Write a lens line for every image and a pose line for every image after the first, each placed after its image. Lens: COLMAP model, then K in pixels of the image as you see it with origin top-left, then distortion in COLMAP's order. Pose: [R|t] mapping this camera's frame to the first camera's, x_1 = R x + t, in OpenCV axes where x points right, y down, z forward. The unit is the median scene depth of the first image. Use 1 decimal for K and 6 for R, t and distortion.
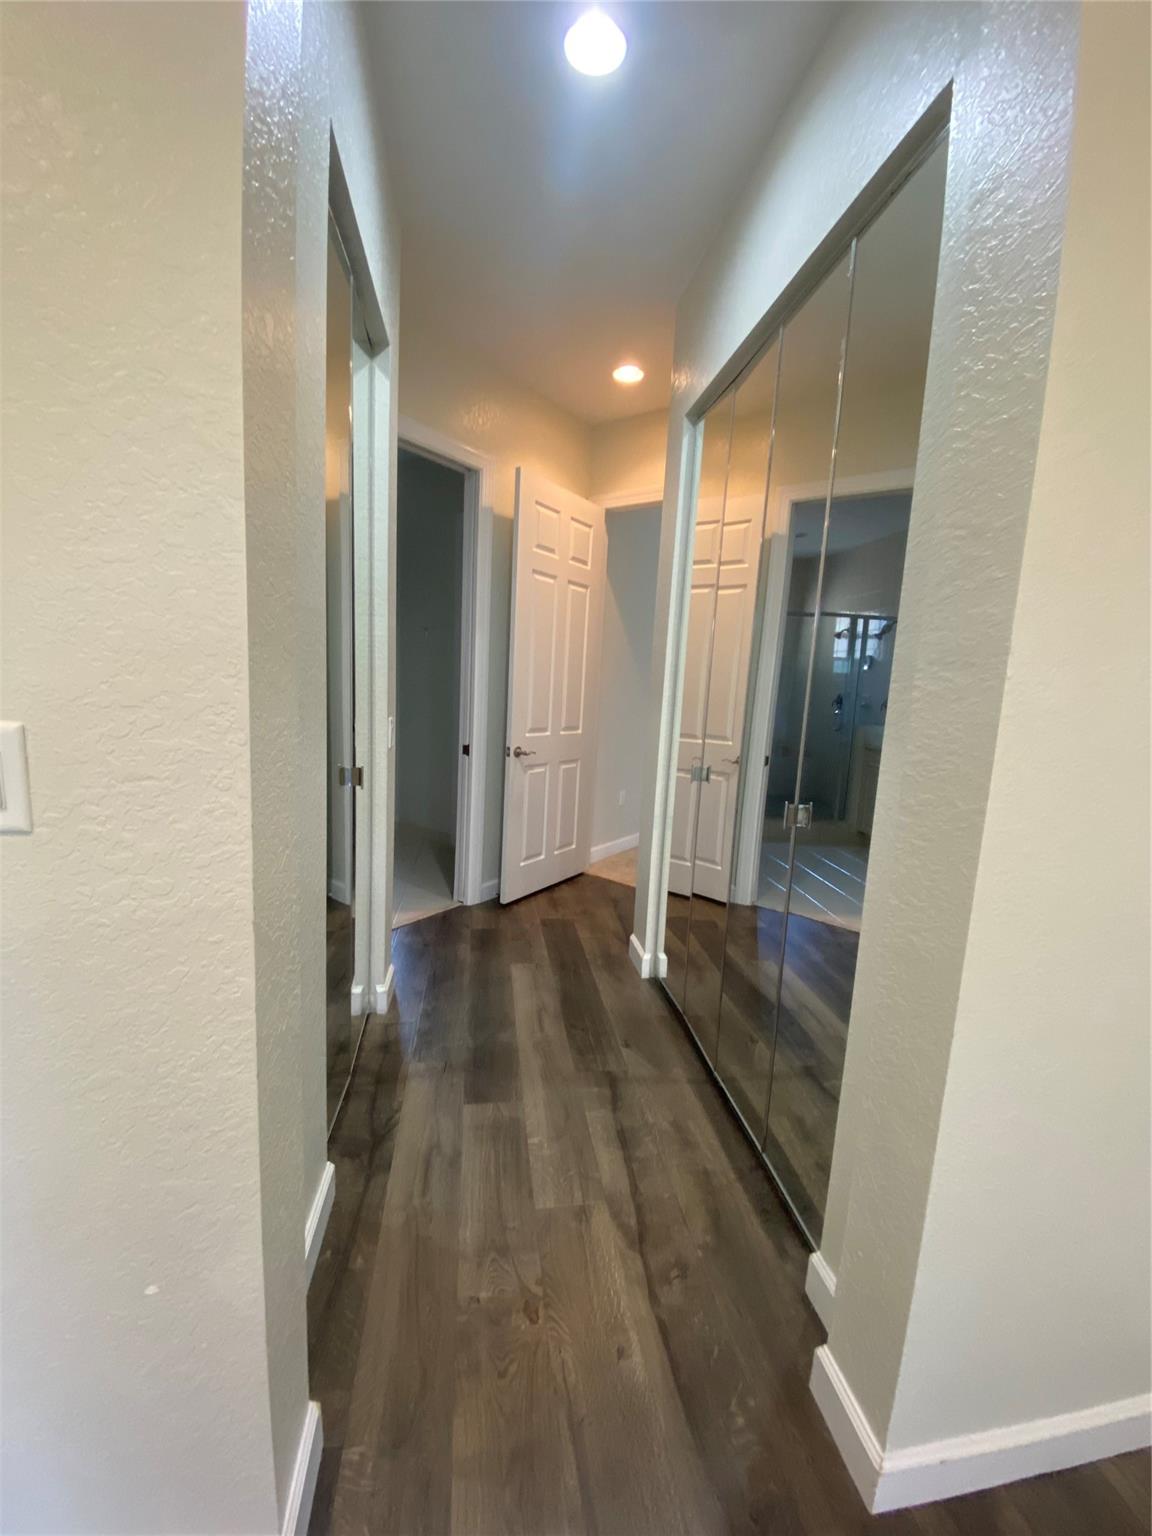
lens RADIAL K [[625.4, 0, 576.0], [0, 625.4, 771.0], [0, 0, 1]] dist [0.009472, -0.010843]
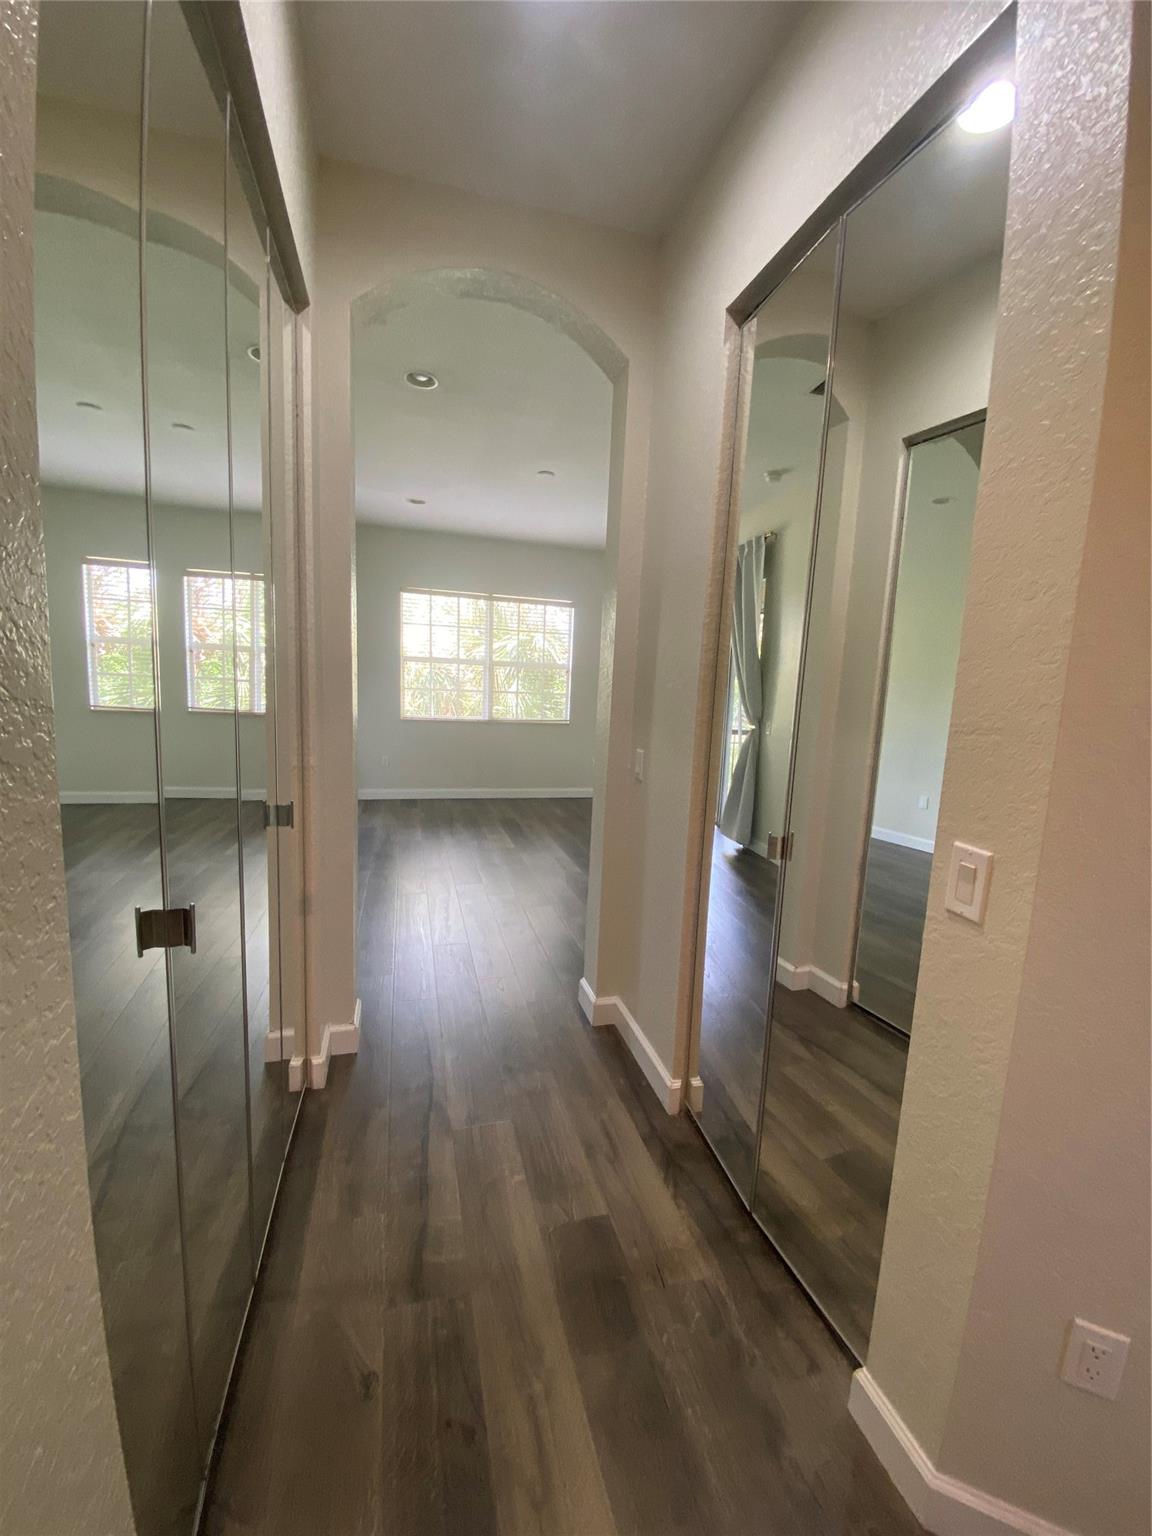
lens RADIAL K [[625.4, 0, 576.0], [0, 625.4, 758.4], [0, 0, 1]] dist [0.009472, -0.010843]
pose [[-0.988585, -0.078046, -0.128877, 0.018959], [-0.108261, 0.962859, 0.247349, -0.254756], [0.104785, 0.258478, -0.960317, 1.613310]]
